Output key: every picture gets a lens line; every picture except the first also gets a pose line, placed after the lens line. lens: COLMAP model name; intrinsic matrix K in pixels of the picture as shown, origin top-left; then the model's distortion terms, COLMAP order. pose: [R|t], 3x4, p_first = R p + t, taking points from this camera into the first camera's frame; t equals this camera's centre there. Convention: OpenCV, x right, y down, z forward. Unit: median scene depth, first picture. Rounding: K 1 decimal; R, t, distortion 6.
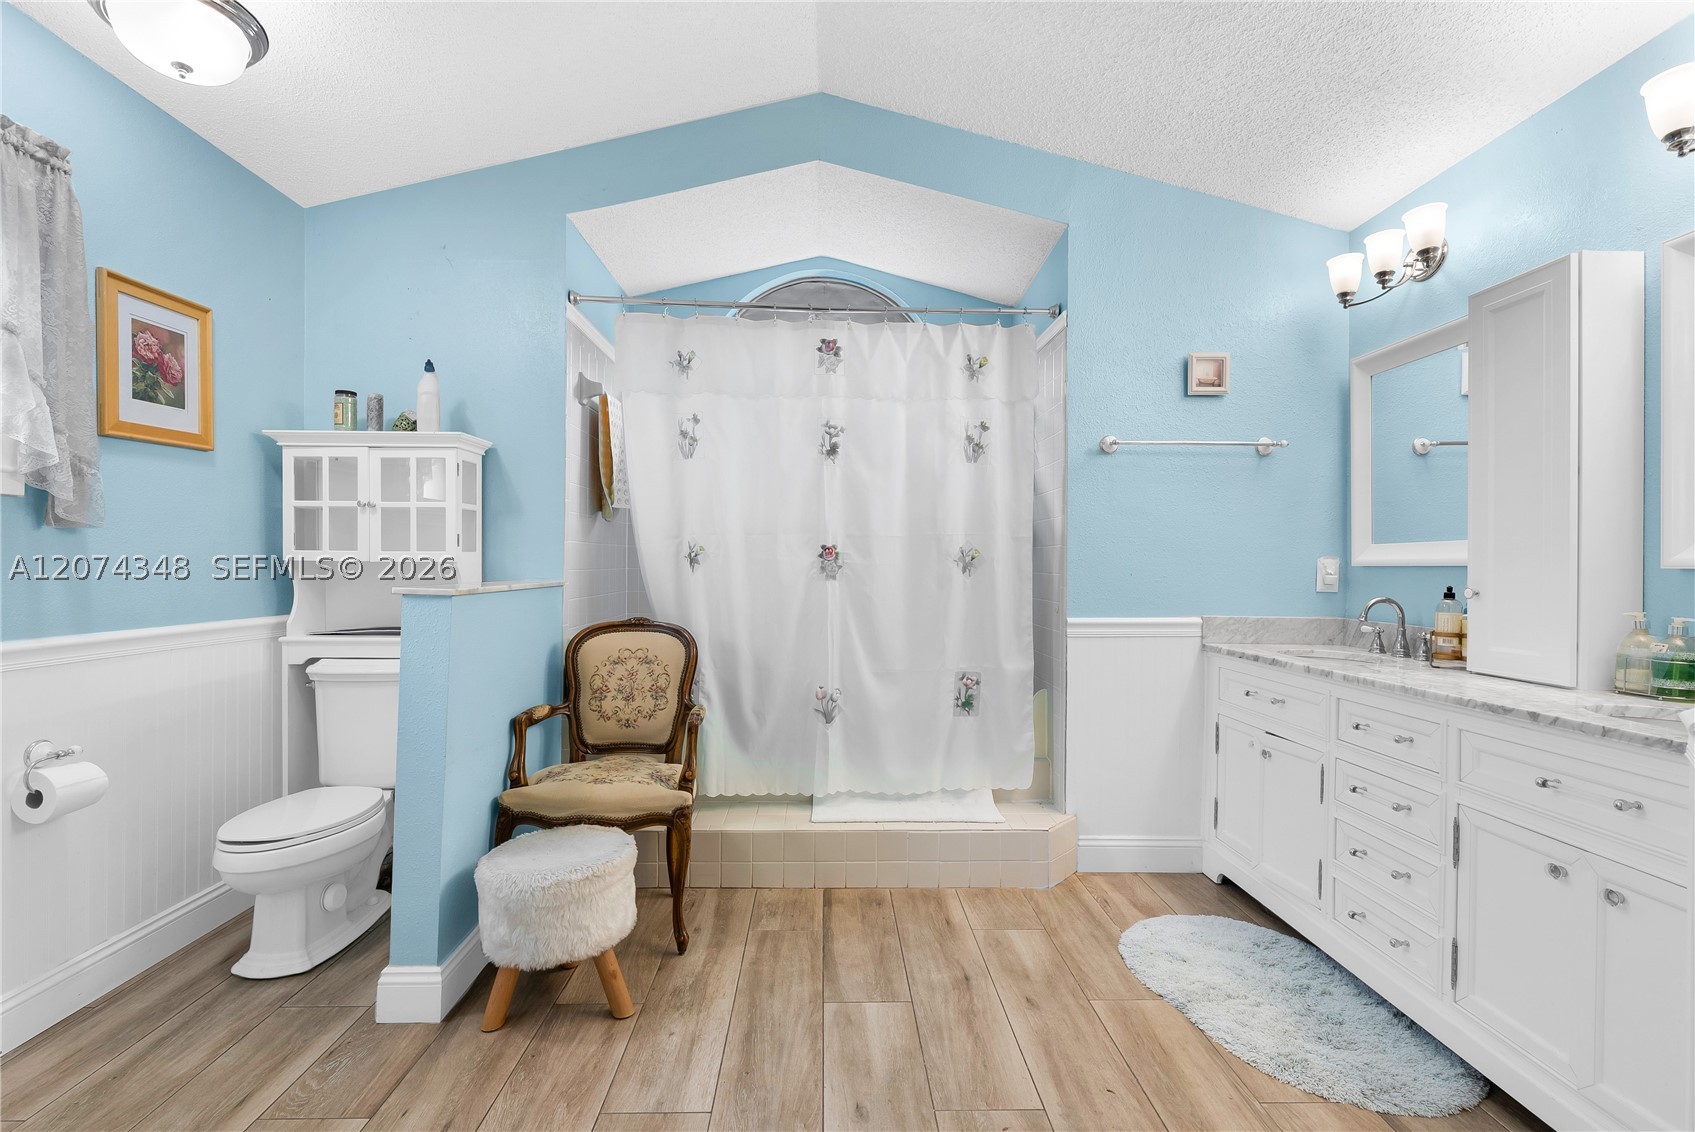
lens RADIAL K [[767.0, 0, 847.5], [0, 767.0, 566.9], [0, 0, 1]] dist [-0.004871, 0.002532]
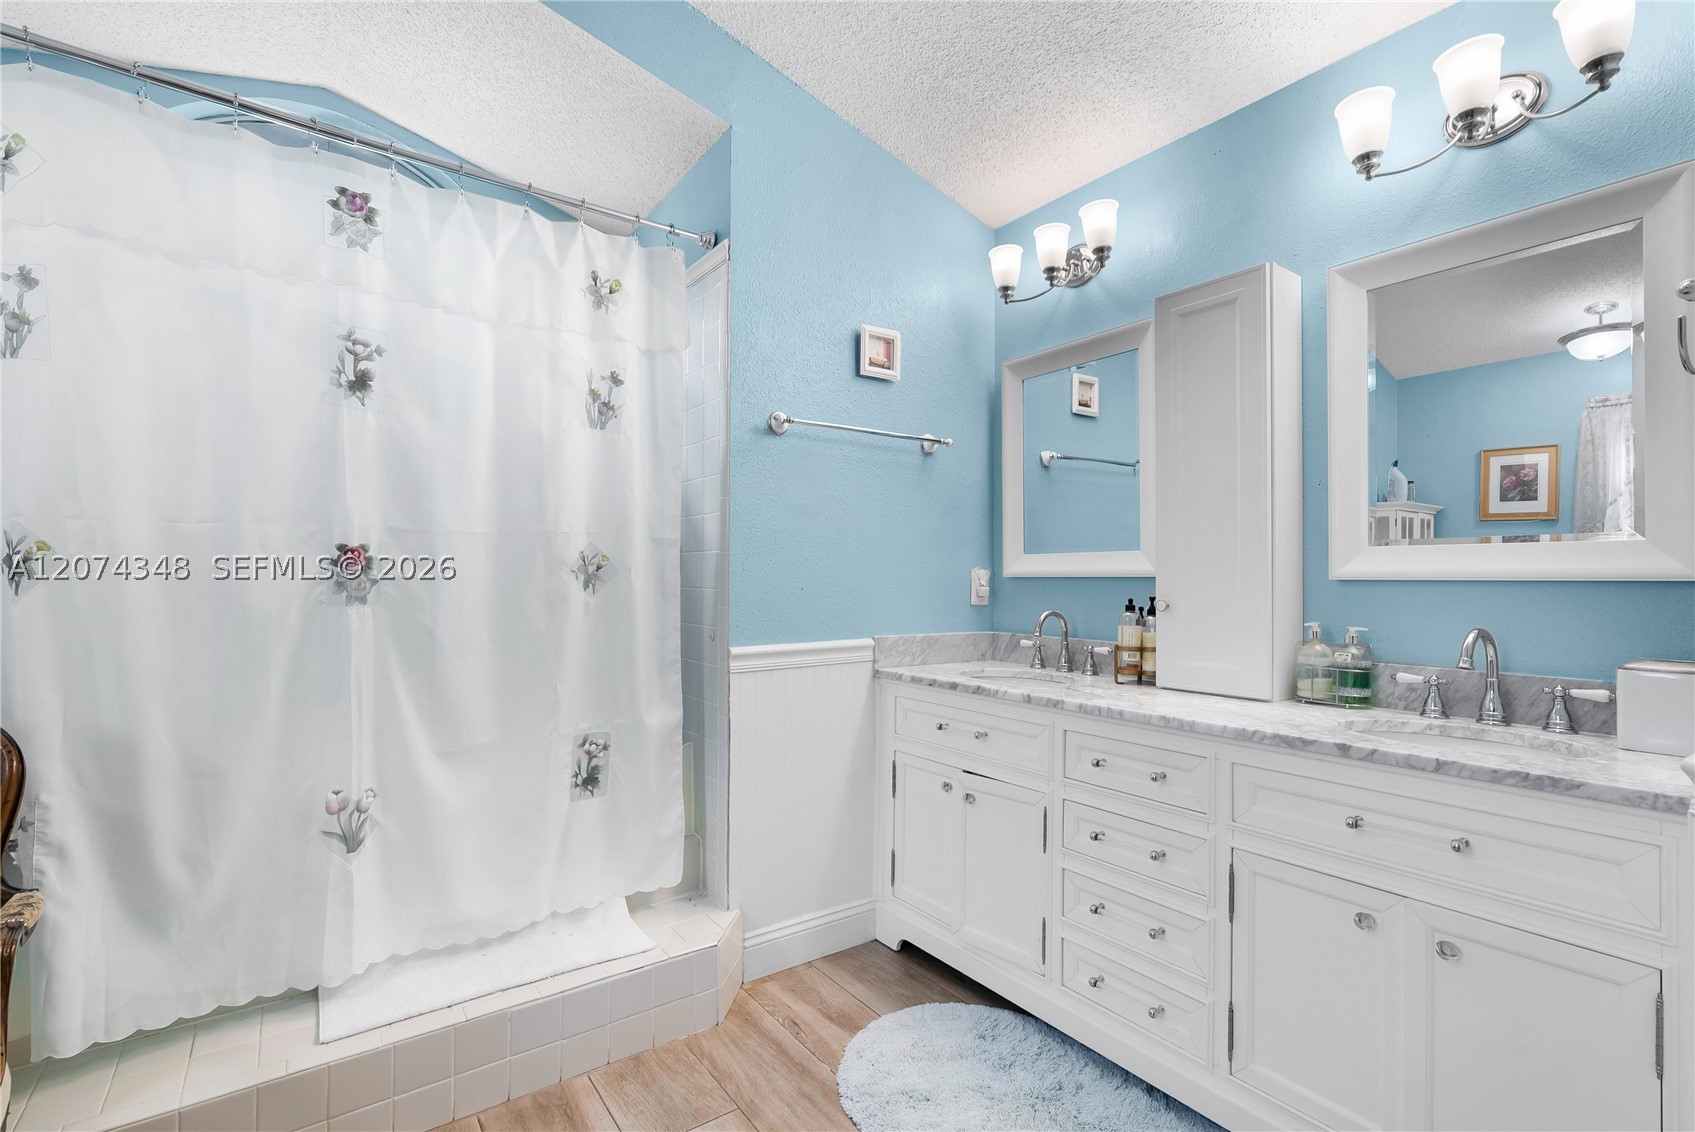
lens RADIAL K [[767.0, 0, 845.2], [0, 767.0, 570.4], [0, 0, 1]] dist [-0.004871, 0.002532]
pose [[0.829151, 0.000749, 0.559024, -0.039953], [0.003402, 0.999974, -0.006386, -0.003832], [-0.559014, 0.007196, 0.829127, 0.316070]]
